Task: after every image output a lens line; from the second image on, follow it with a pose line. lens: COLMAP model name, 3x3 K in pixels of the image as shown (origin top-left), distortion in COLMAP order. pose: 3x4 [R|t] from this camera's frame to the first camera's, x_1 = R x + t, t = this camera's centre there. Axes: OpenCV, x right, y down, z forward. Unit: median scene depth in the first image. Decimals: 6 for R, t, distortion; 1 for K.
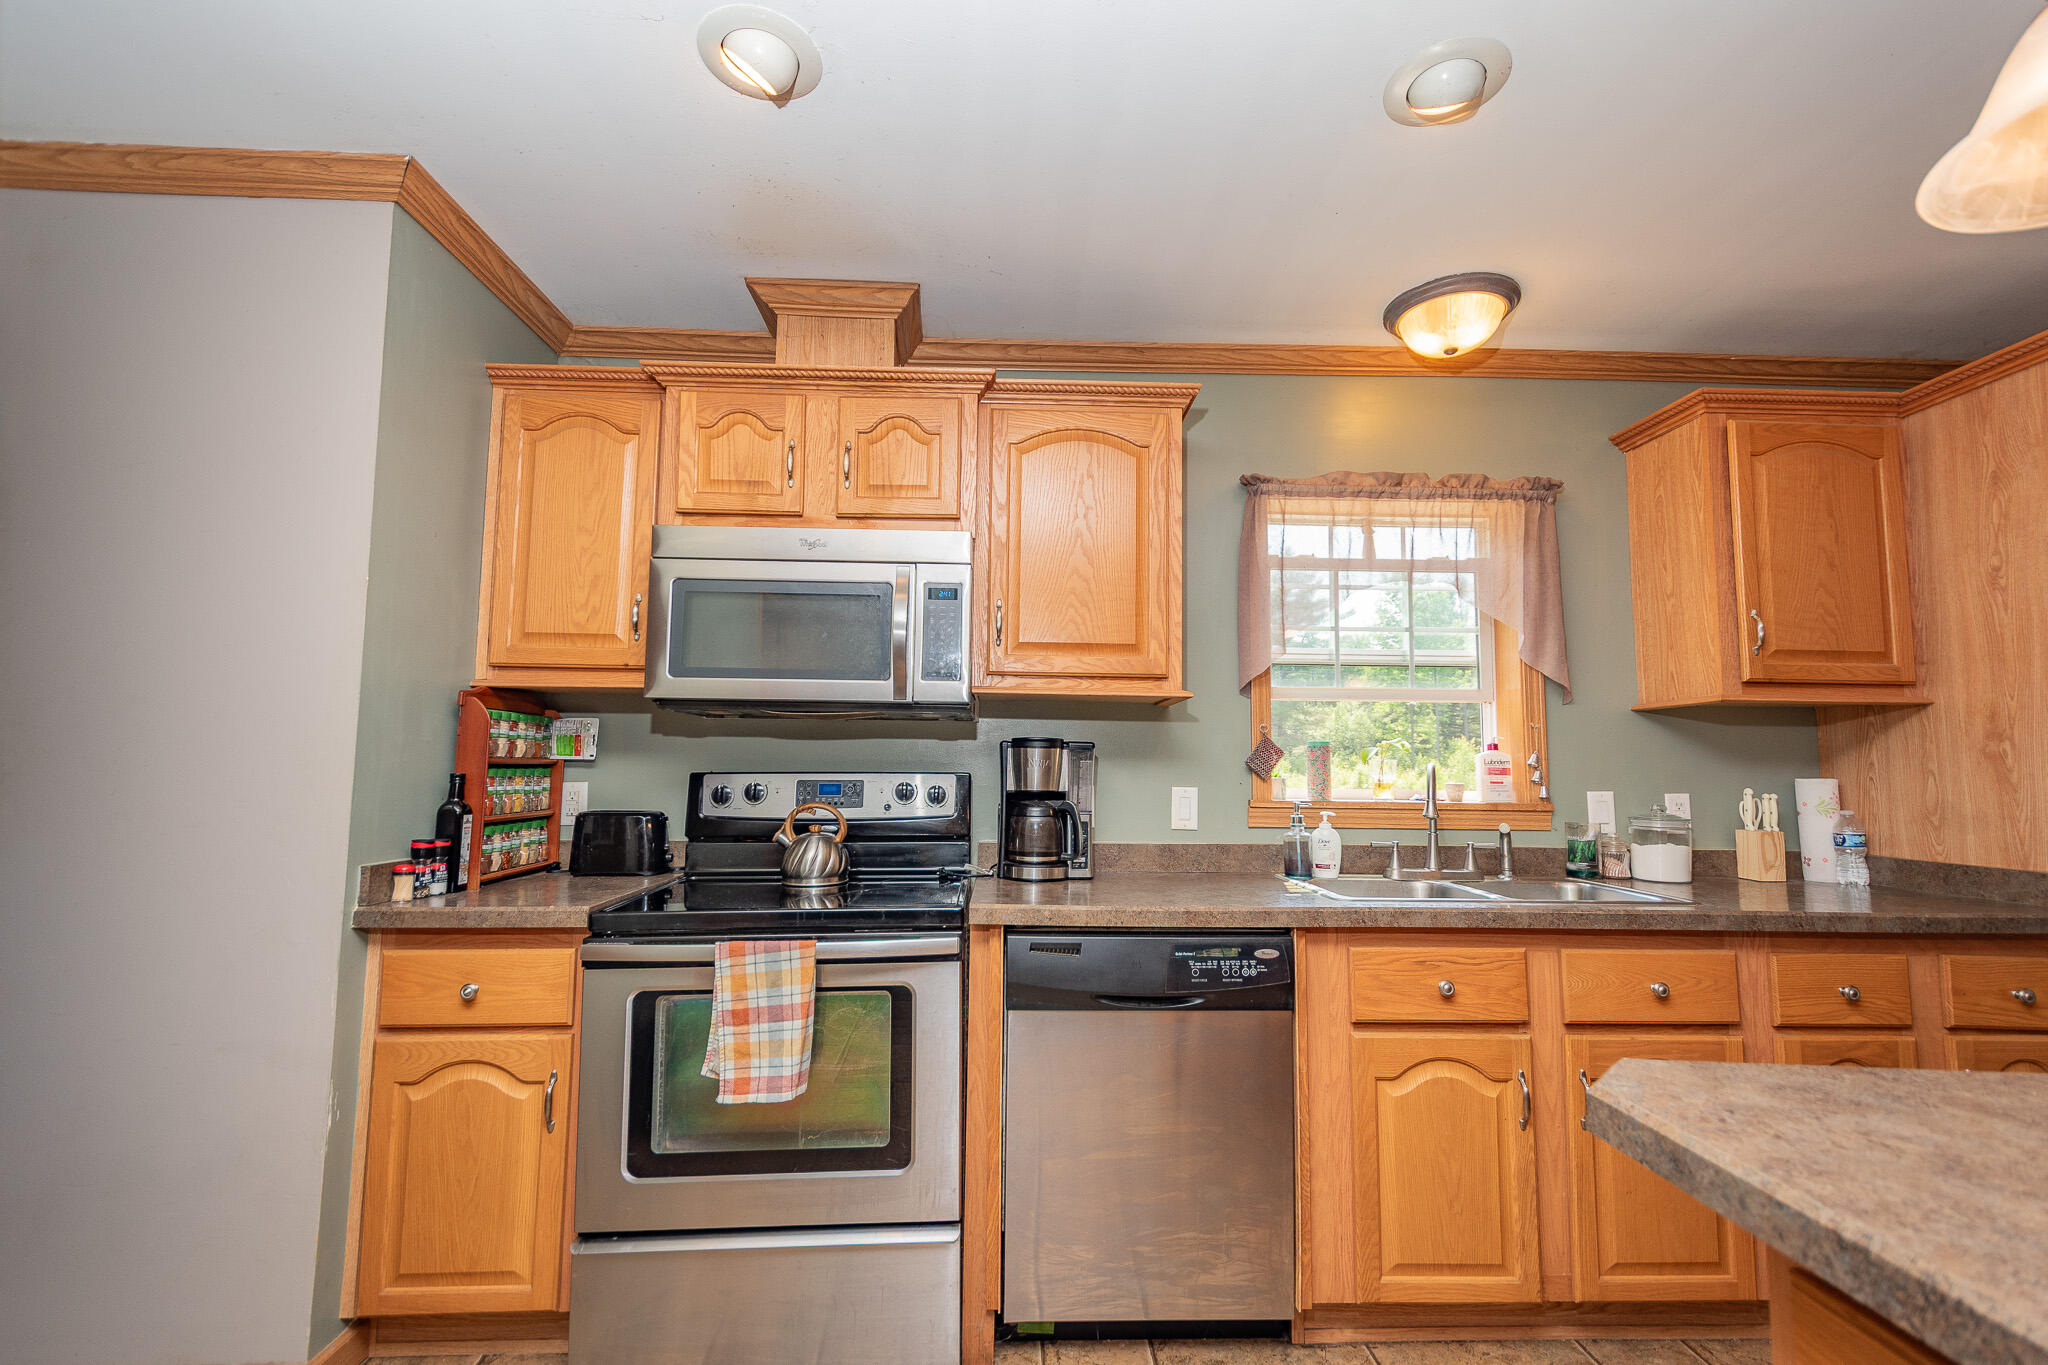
lens RADIAL K [[900.6, 0, 1029.6], [0, 900.6, 690.6], [0, 0, 1]] dist [0.017976, -0.009726]
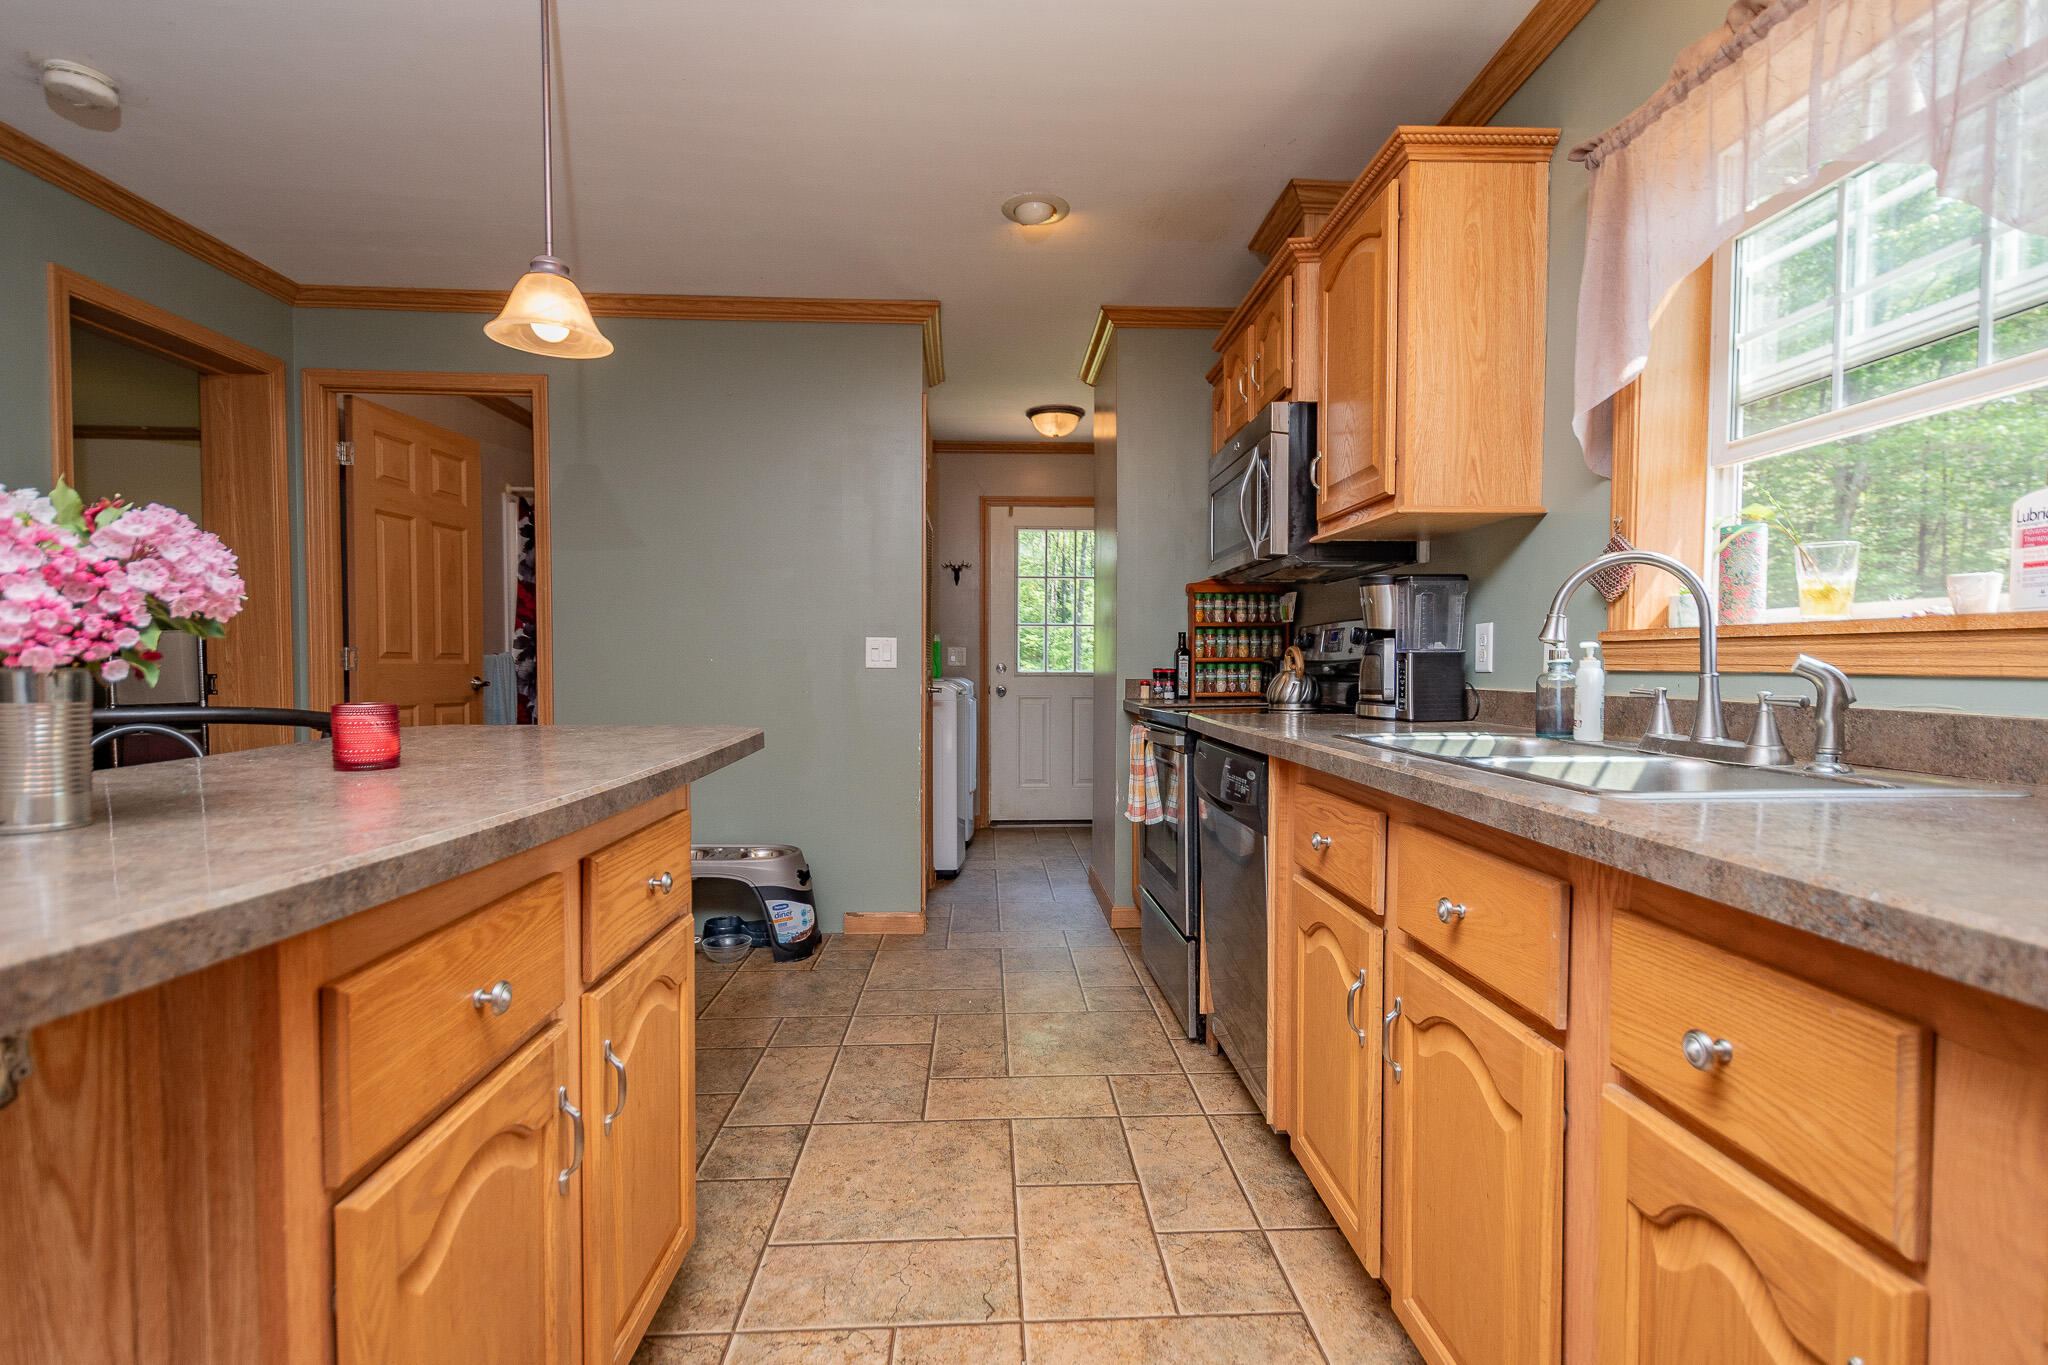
lens RADIAL K [[900.6, 0, 1029.6], [0, 900.6, 690.6], [0, 0, 1]] dist [0.017976, -0.009726]
pose [[0.063040, 0.027870, -0.997622, 0.995139], [0.081598, 0.996119, 0.032984, 0.113971], [0.994670, -0.083483, 0.060521, 0.551797]]
